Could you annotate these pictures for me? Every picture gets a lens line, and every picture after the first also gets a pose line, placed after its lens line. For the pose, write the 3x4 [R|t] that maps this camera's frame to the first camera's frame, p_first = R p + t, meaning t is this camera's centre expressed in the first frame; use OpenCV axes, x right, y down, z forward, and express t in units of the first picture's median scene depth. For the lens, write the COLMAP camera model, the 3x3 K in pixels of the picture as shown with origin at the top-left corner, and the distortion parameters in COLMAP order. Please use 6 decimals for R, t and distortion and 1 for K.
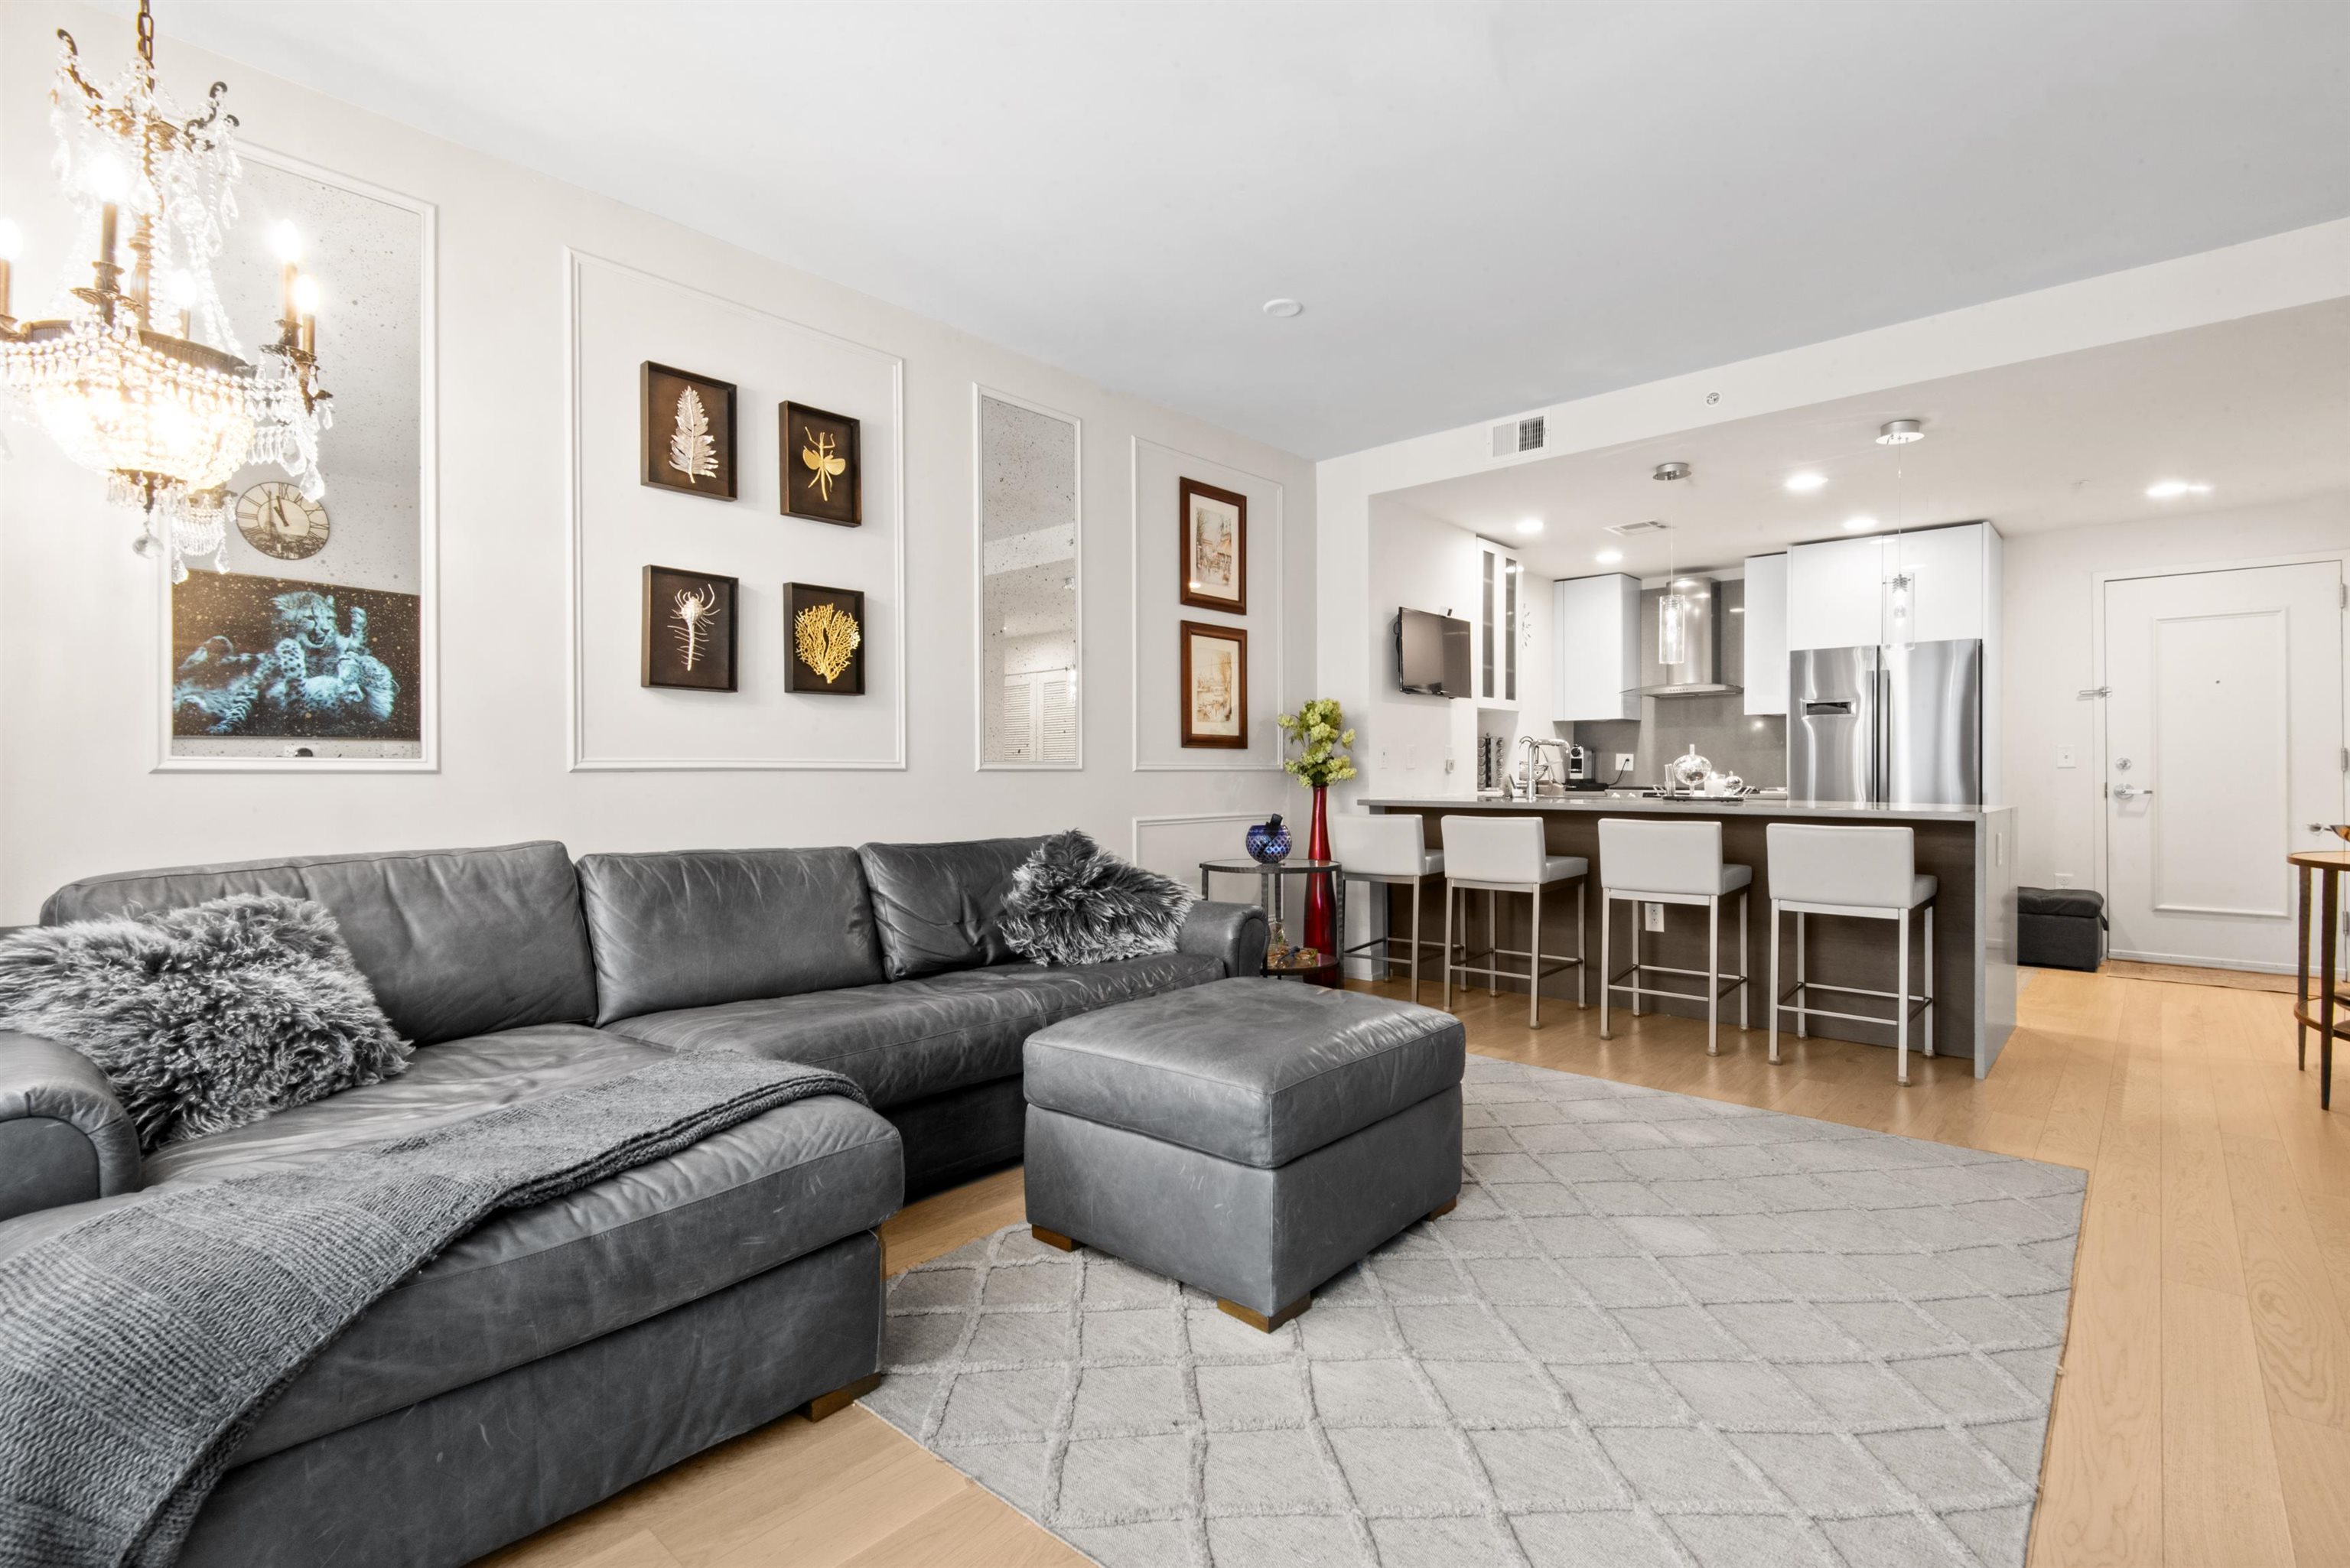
lens RADIAL K [[1081.6, 0, 1175.0], [0, 1081.6, 784.0], [0, 0, 1]] dist [0.033974, -0.015998]
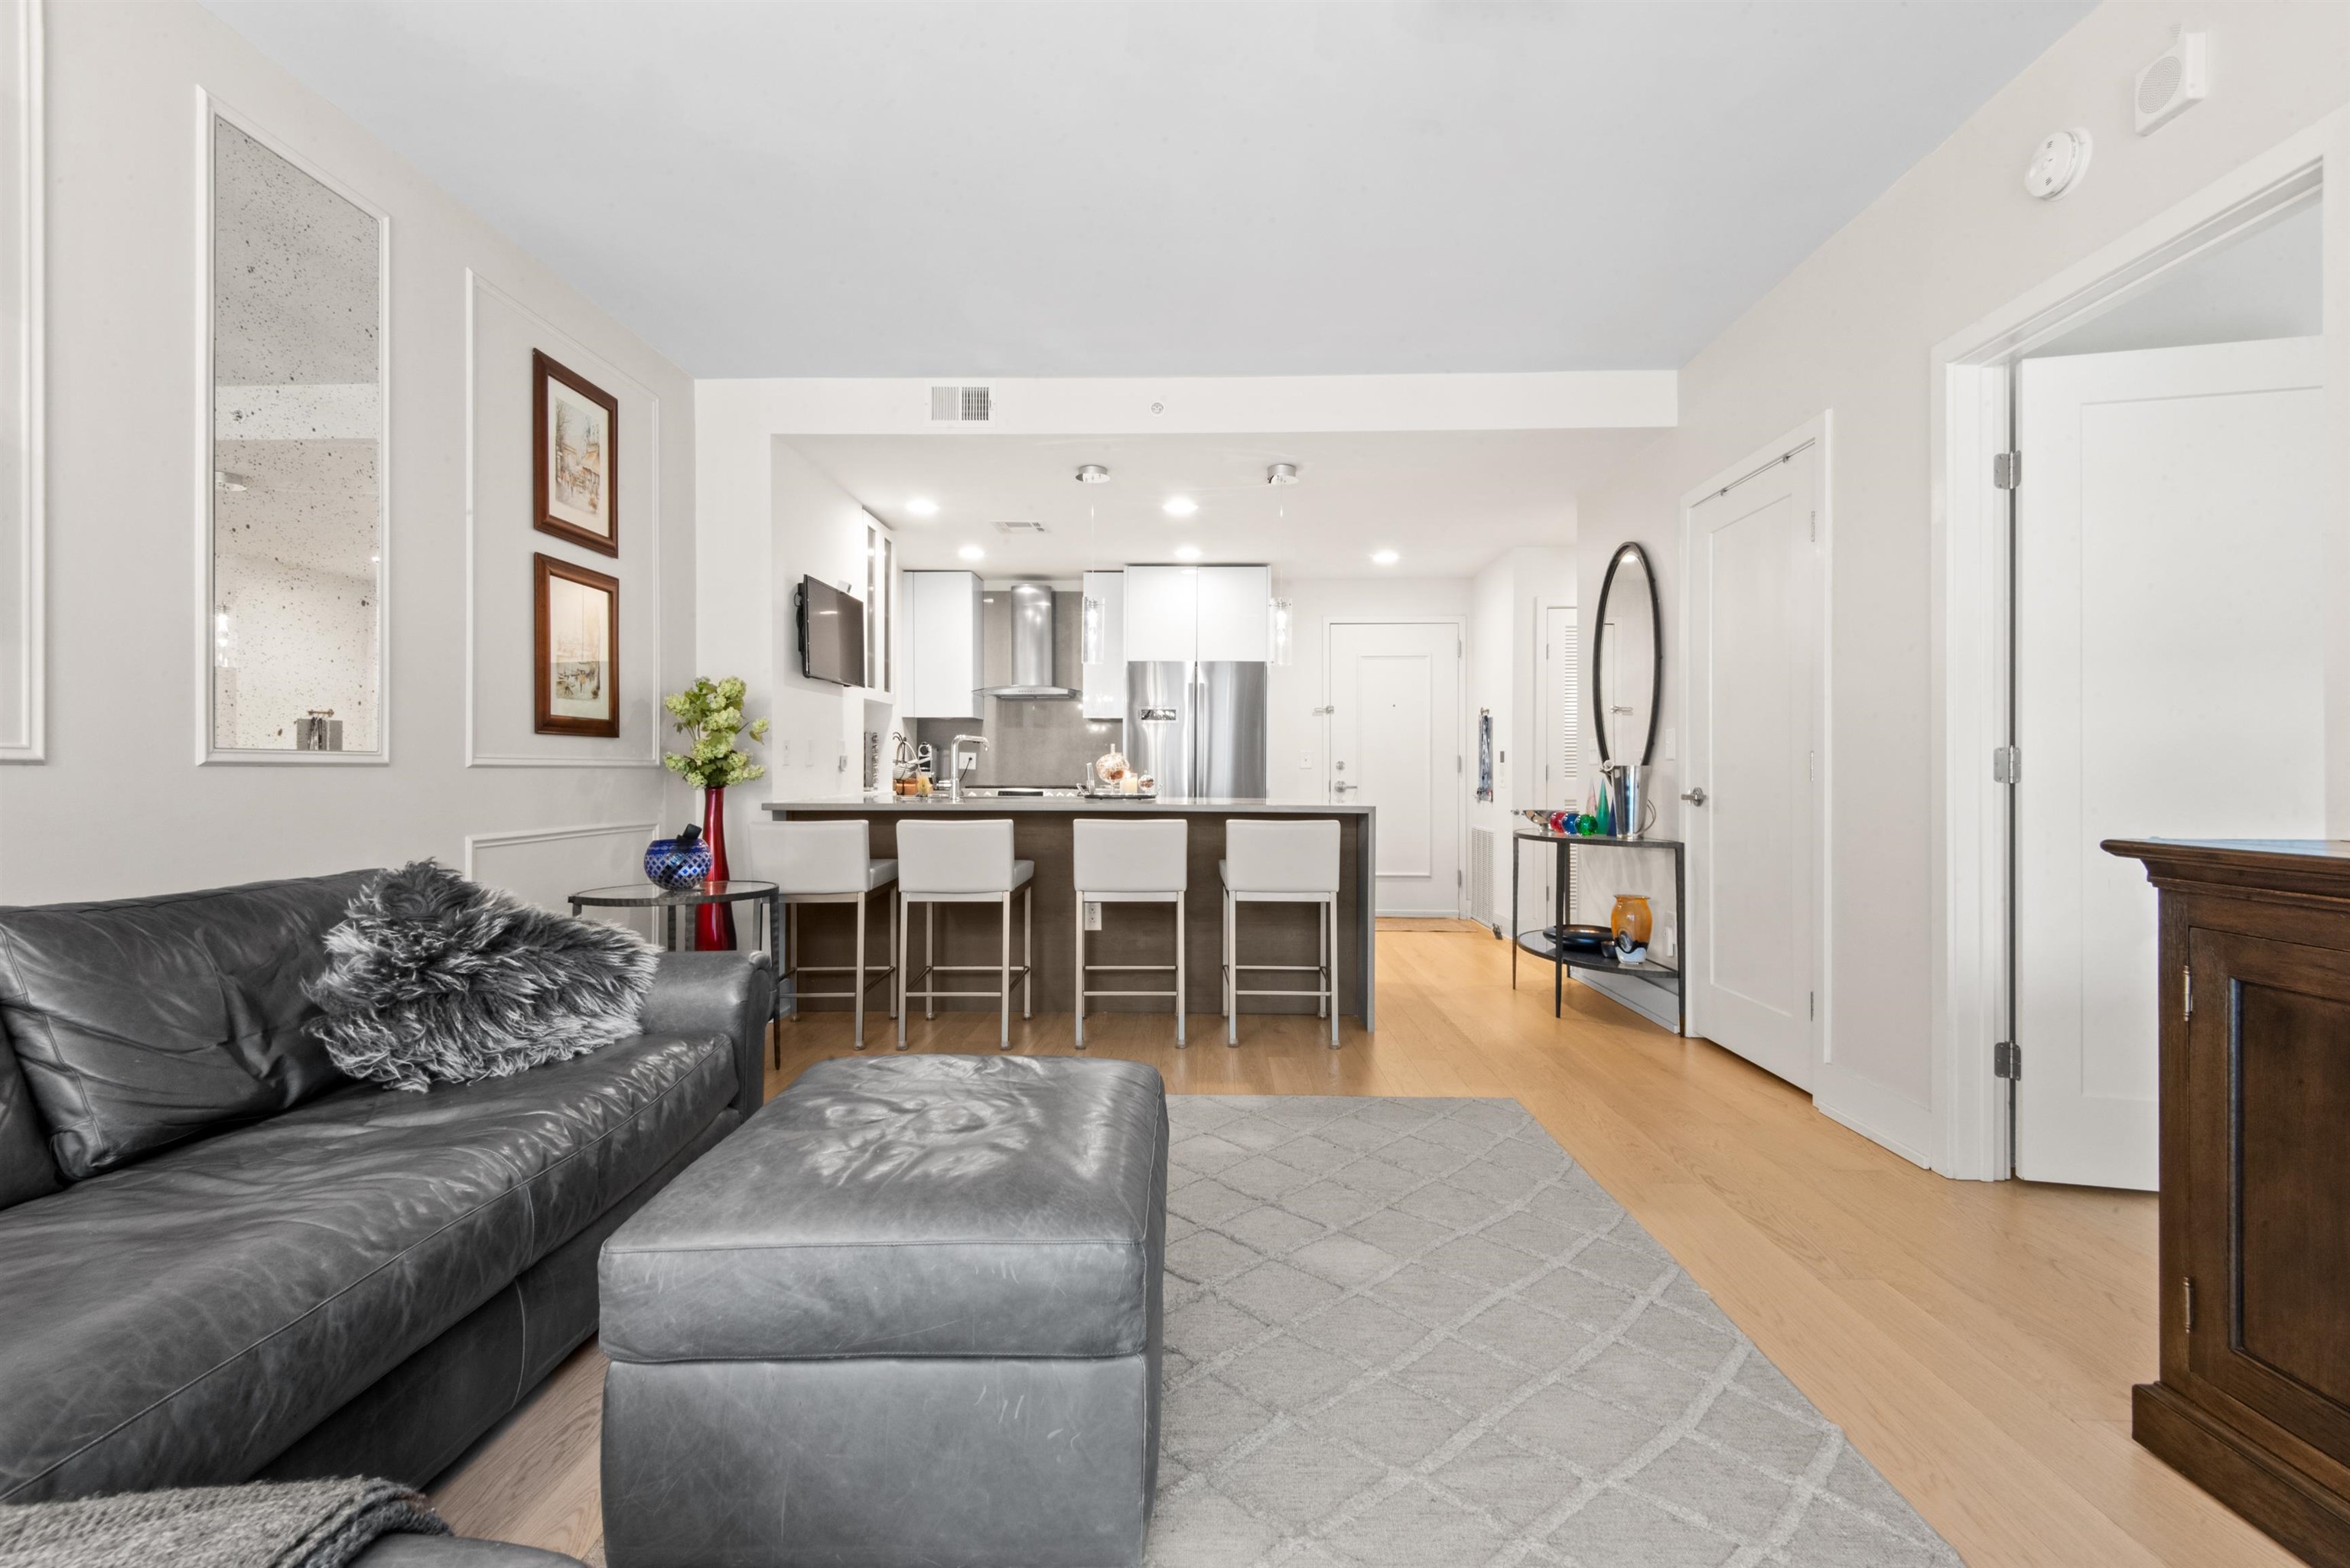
lens RADIAL K [[1082.6, 0, 1181.4], [0, 1082.6, 773.3], [0, 0, 1]] dist [0.030747, -0.018714]
pose [[0.758430, 0.002493, 0.651750, -0.145579], [0.002898, 0.999970, -0.007197, -0.001476], [-0.651748, 0.007347, 0.758400, 0.198399]]
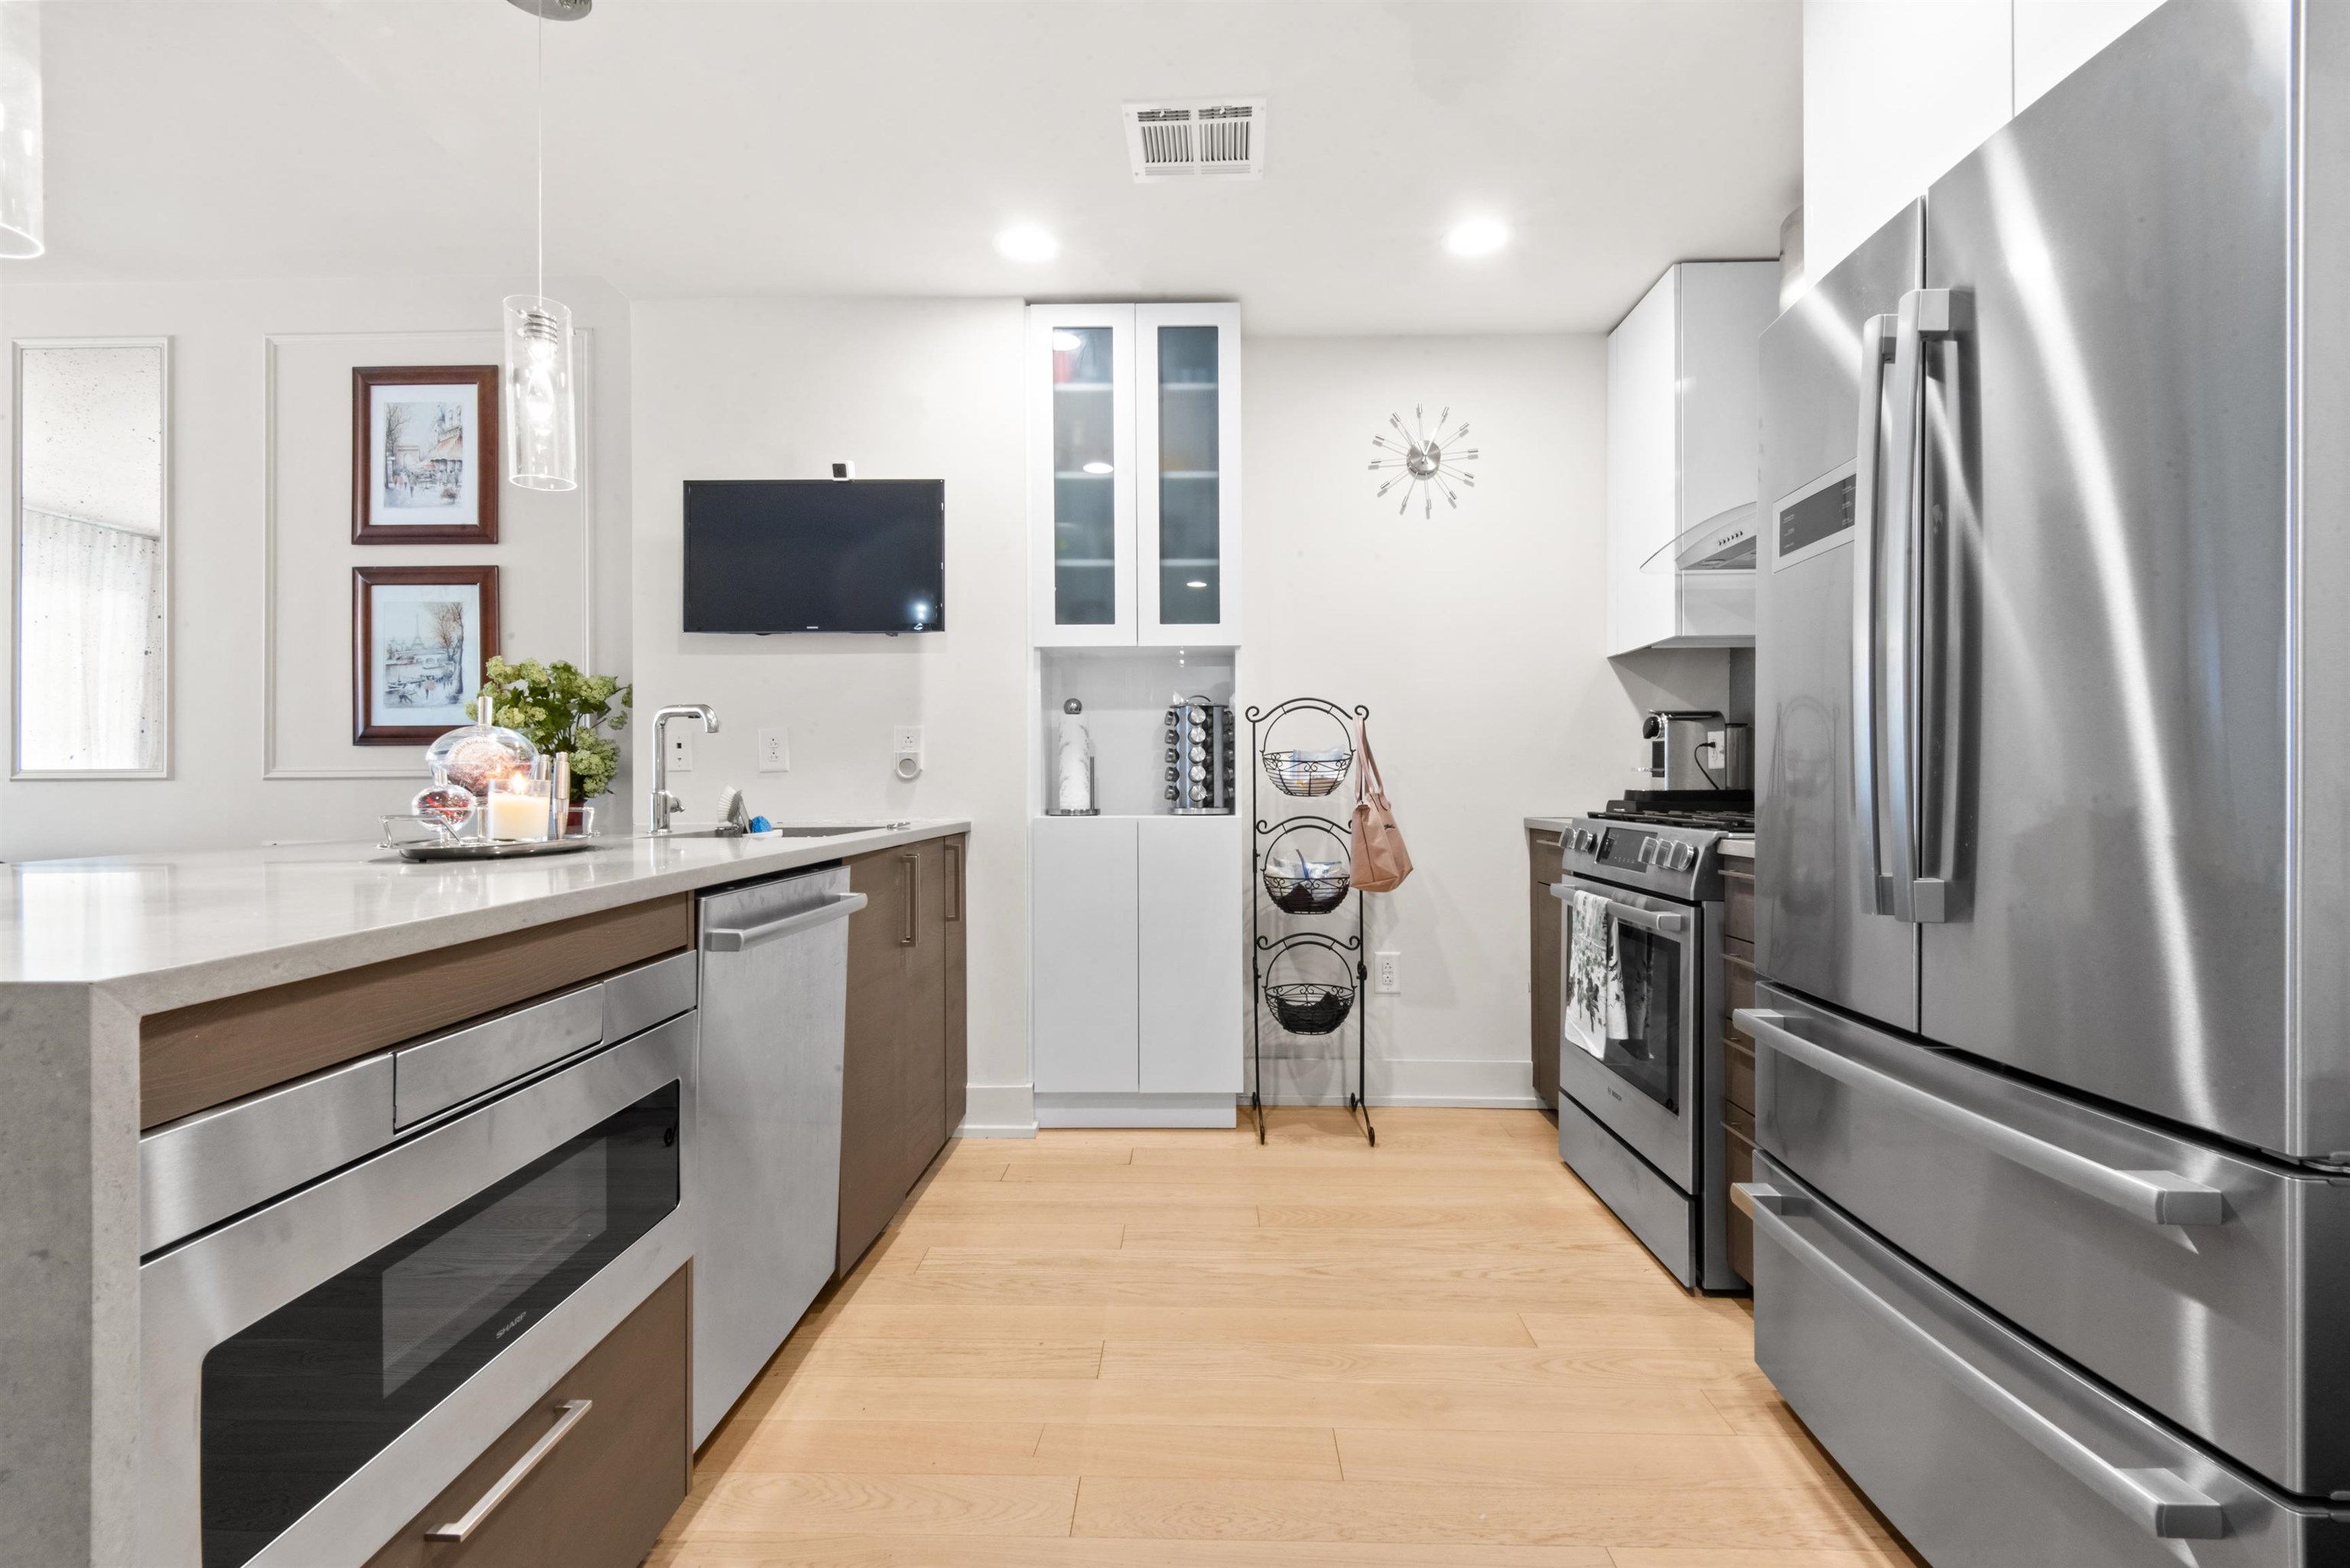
lens RADIAL K [[1066.7, 0, 1175.0], [0, 1066.7, 784.0], [0, 0, 1]] dist [0.044876, -0.029043]
pose [[0.652283, -0.000992, -0.757975, 0.947765], [-0.004414, 0.999977, -0.005107, -0.007172], [0.757962, 0.006677, 0.652264, 0.992579]]
